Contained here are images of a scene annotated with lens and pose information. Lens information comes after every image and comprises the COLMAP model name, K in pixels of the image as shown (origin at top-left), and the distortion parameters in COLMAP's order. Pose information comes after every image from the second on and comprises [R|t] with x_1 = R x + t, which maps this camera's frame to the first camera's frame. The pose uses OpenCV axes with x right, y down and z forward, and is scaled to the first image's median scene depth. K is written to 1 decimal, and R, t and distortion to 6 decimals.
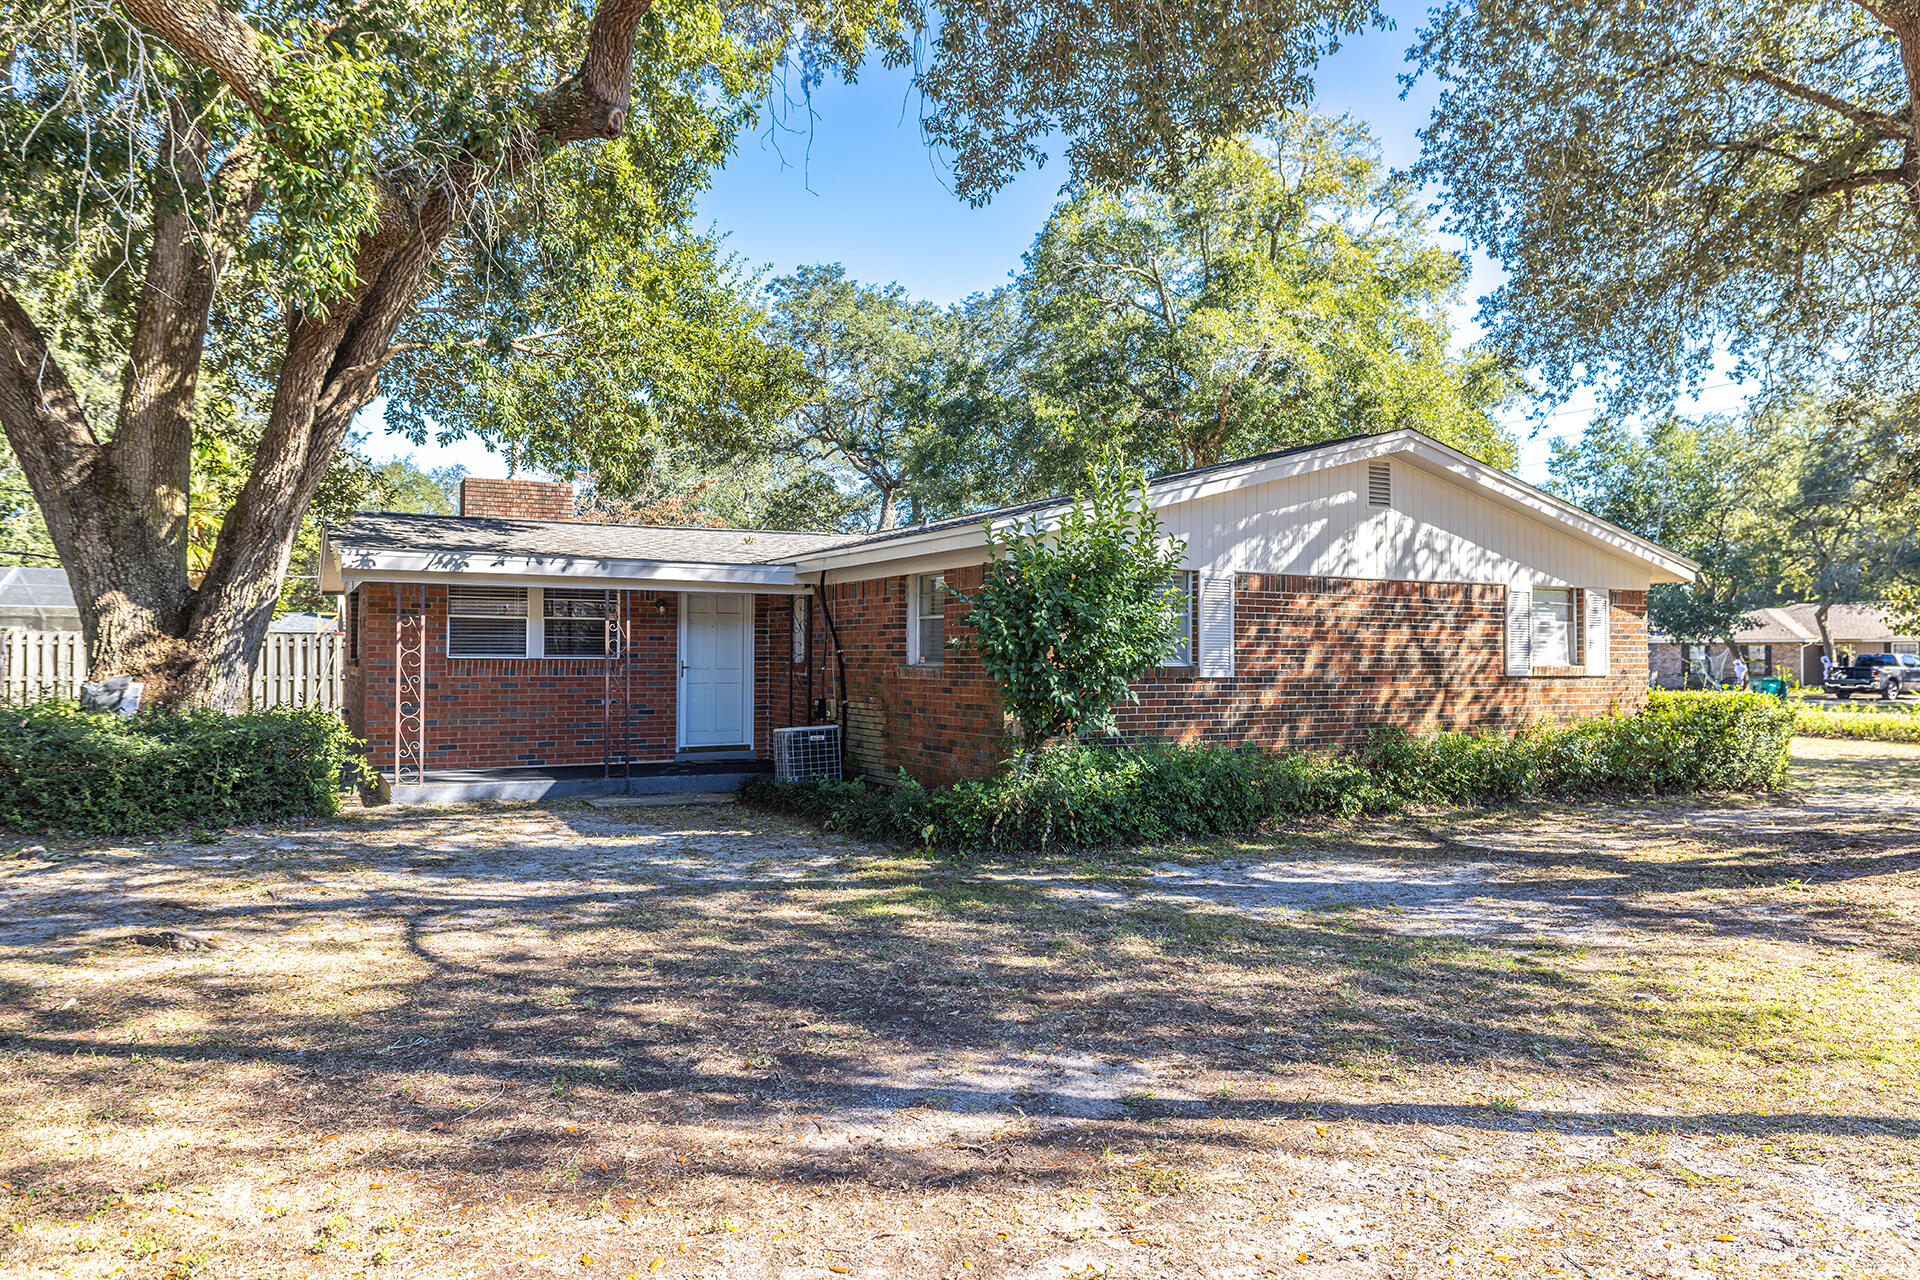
lens RADIAL K [[1244.7, 0, 960.0], [0, 1244.7, 640.0], [0, 0, 1]] dist [0.000268, -0.000471]
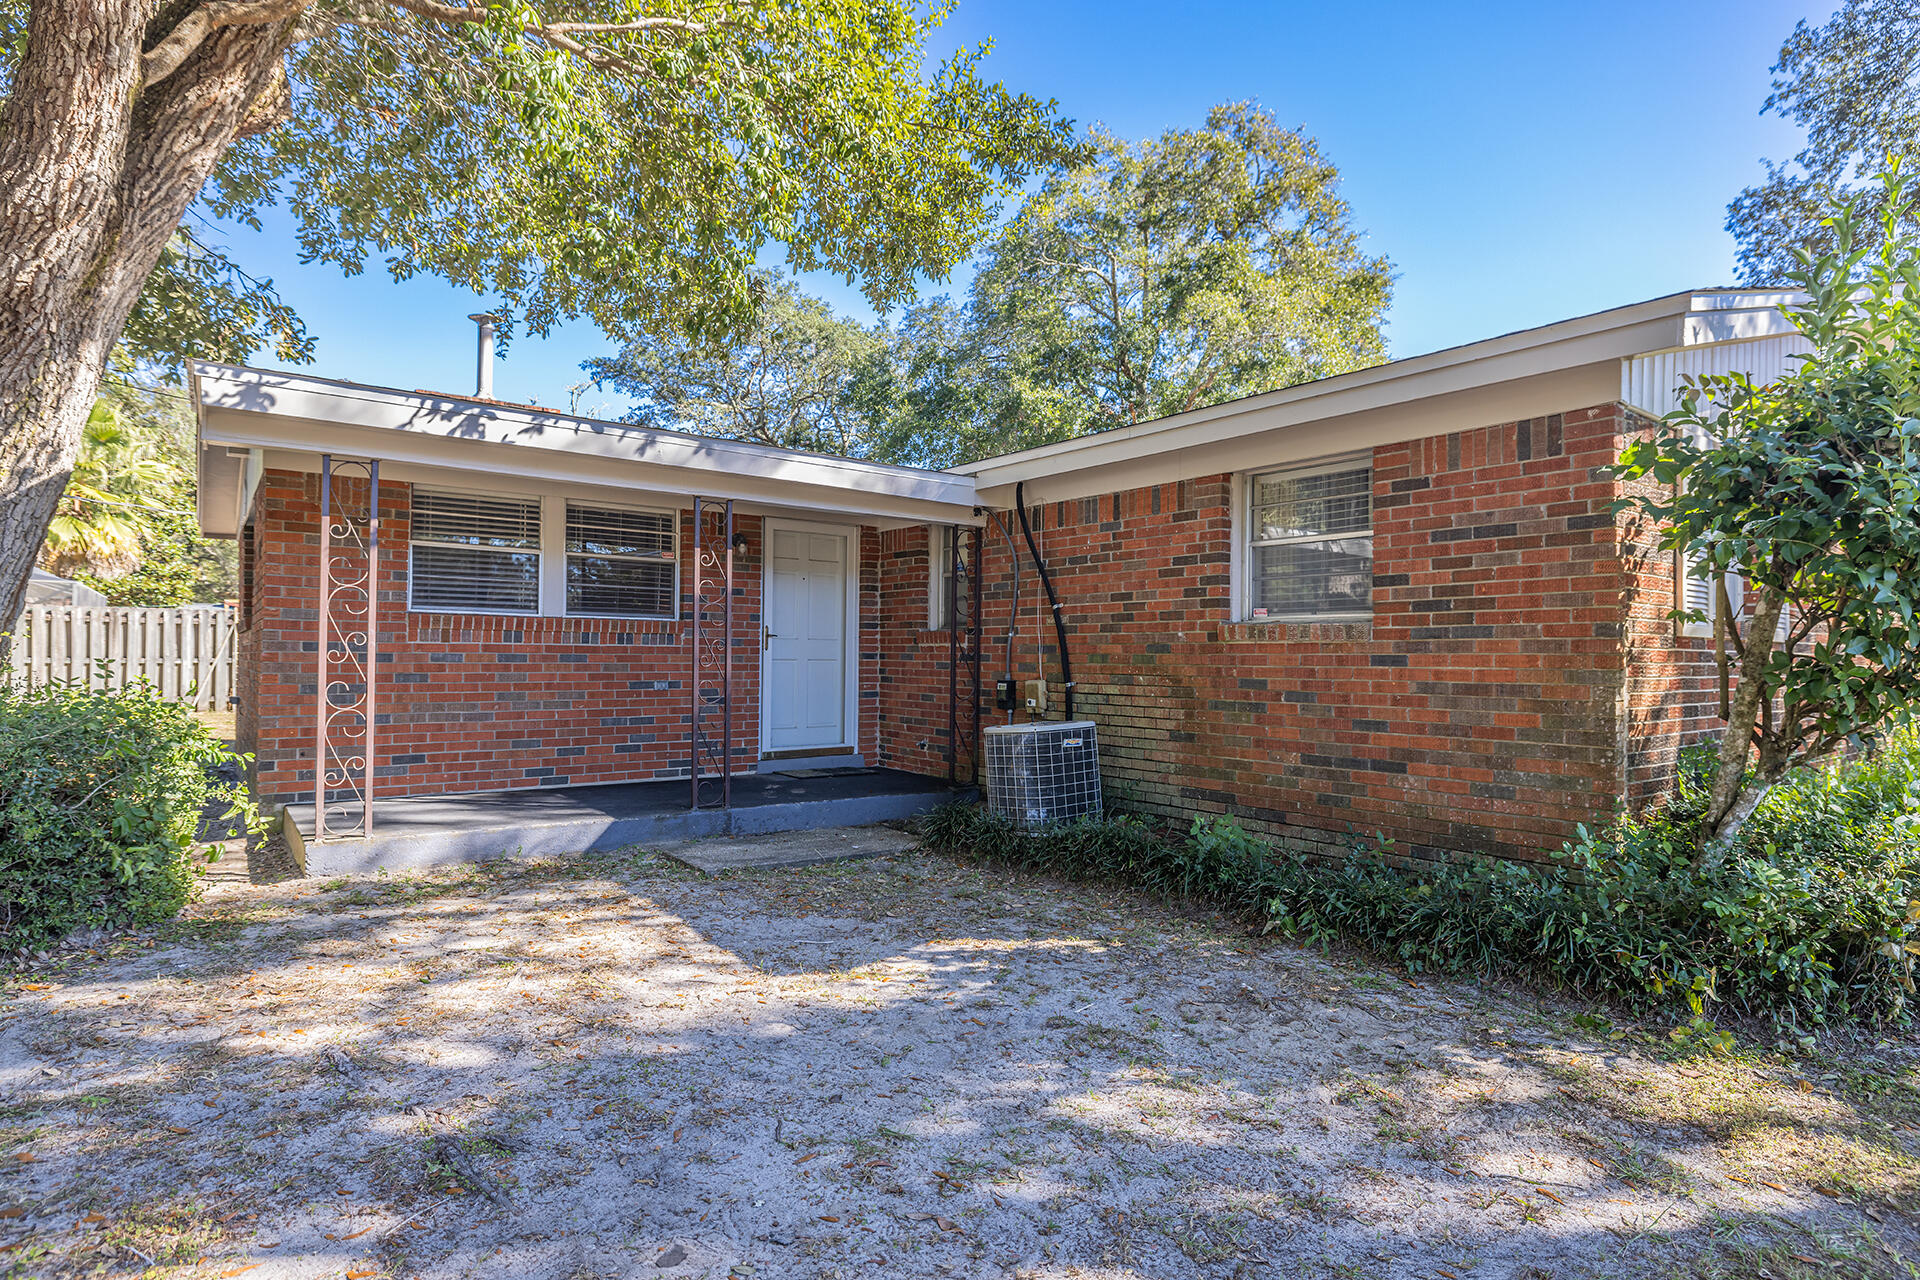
lens RADIAL K [[1016.5, 0, 960.0], [0, 1016.5, 640.0], [0, 0, 1]] dist [0.000971, 0.000399]
pose [[0.989820, 0.007443, 0.142131, -0.223887], [-0.007054, 0.999970, -0.003243, 0.028913], [-0.142151, 0.002208, 0.989843, 0.487428]]
